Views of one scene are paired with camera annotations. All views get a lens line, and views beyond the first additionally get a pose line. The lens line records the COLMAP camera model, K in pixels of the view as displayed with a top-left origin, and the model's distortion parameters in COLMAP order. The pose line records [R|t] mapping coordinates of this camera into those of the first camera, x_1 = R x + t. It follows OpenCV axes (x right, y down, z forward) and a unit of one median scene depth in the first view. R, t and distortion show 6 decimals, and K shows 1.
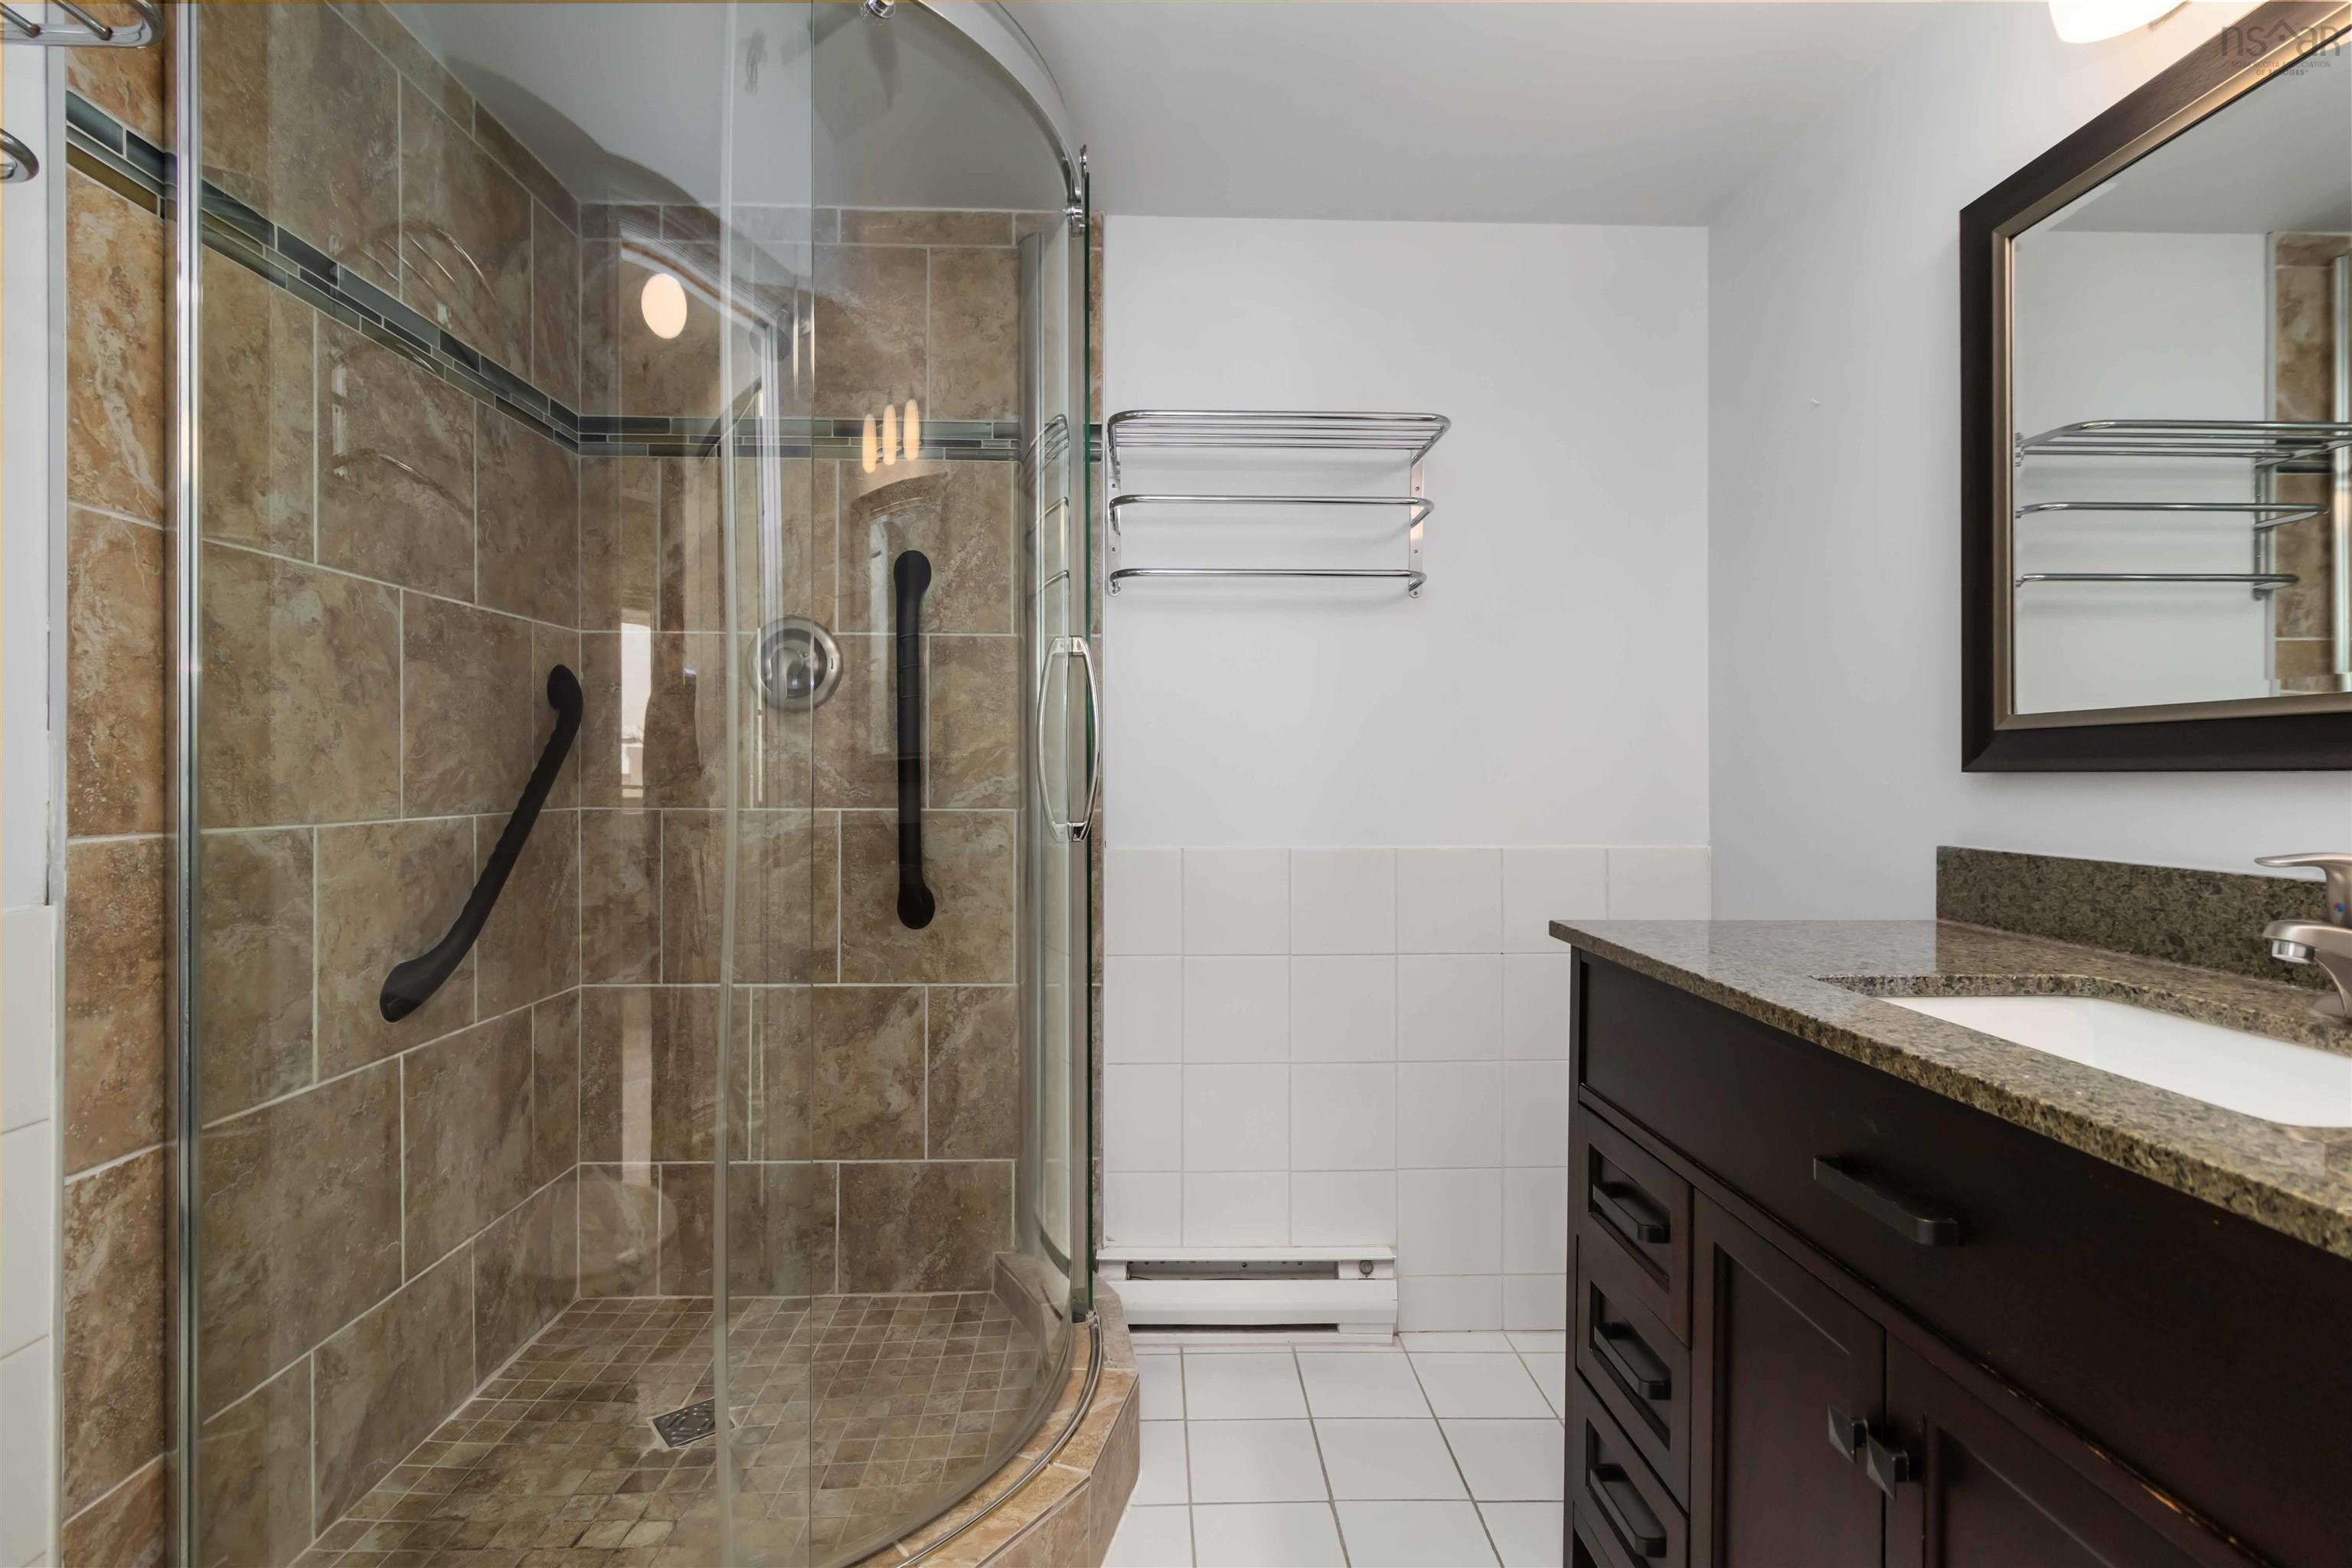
lens RADIAL K [[1094.5, 0, 1179.6], [0, 1094.5, 771.3], [0, 0, 1]] dist [0.000035, 0.000732]
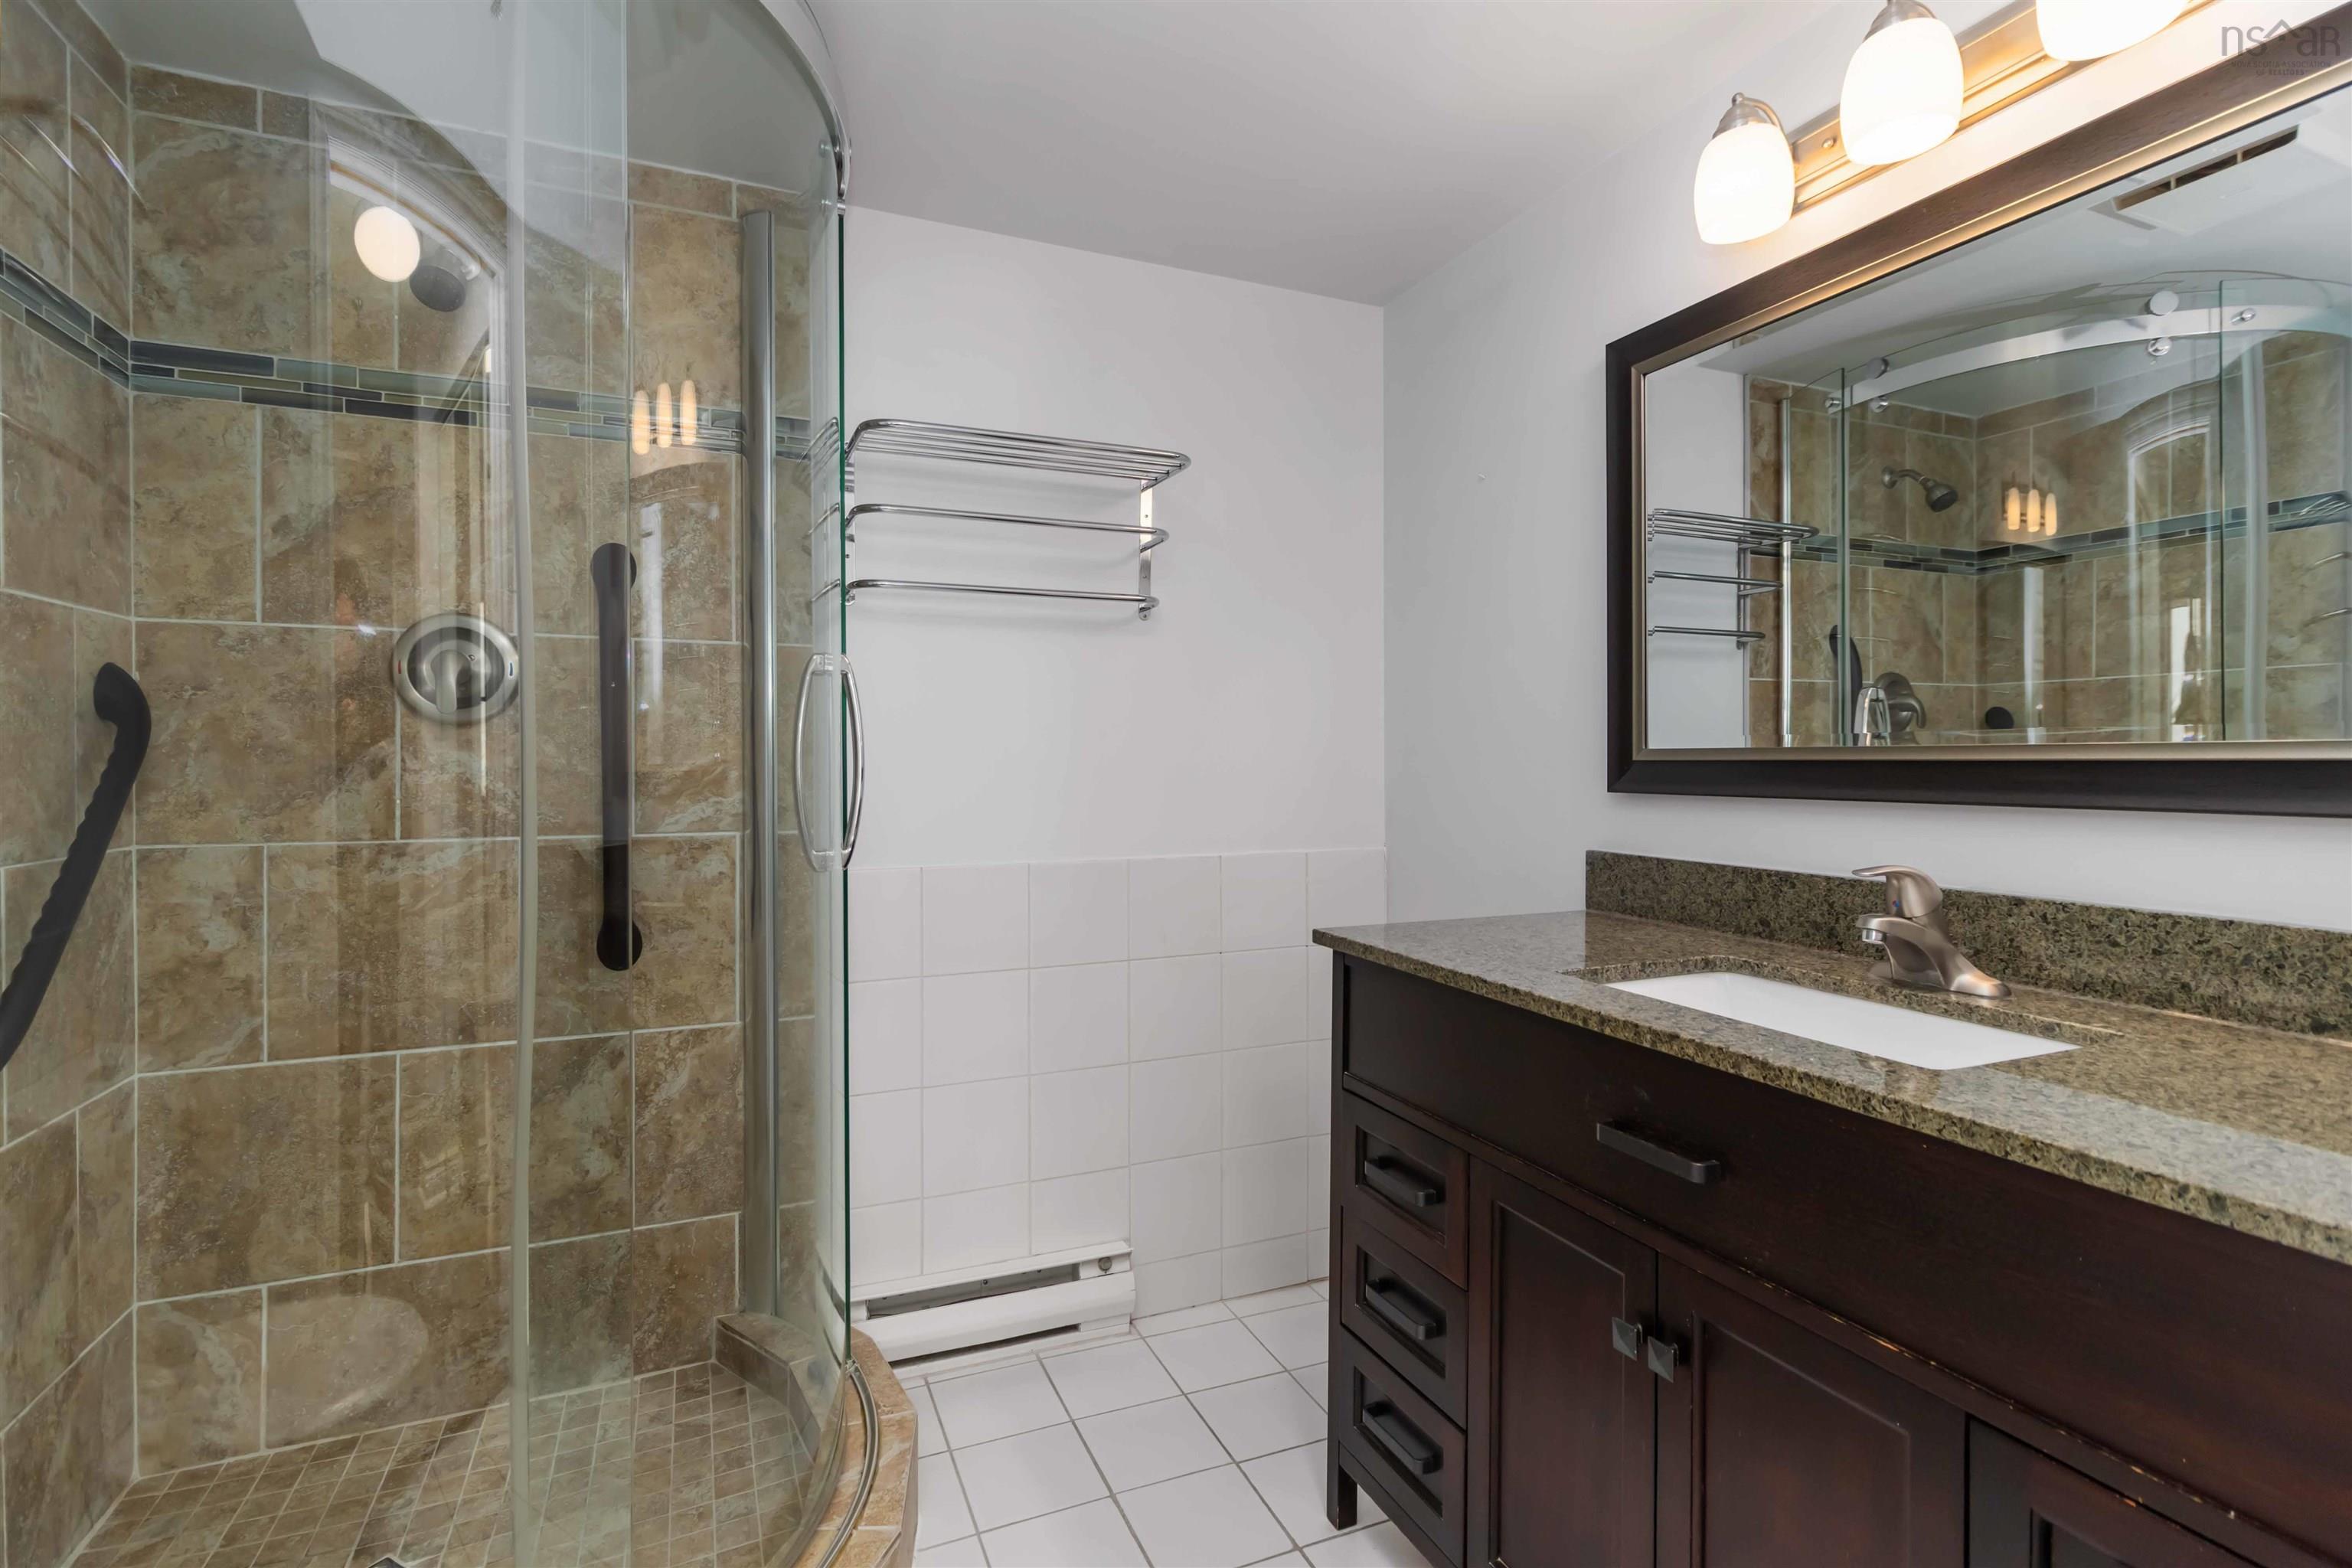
lens RADIAL K [[1105.4, 0, 1169.3], [0, 1105.4, 756.3], [0, 0, 1]] dist [0.000678, 0.000703]
pose [[0.930166, -0.003058, 0.367125, -0.161712], [0.001405, 0.999988, 0.004770, -0.034912], [-0.367135, -0.003921, 0.930159, 0.002716]]
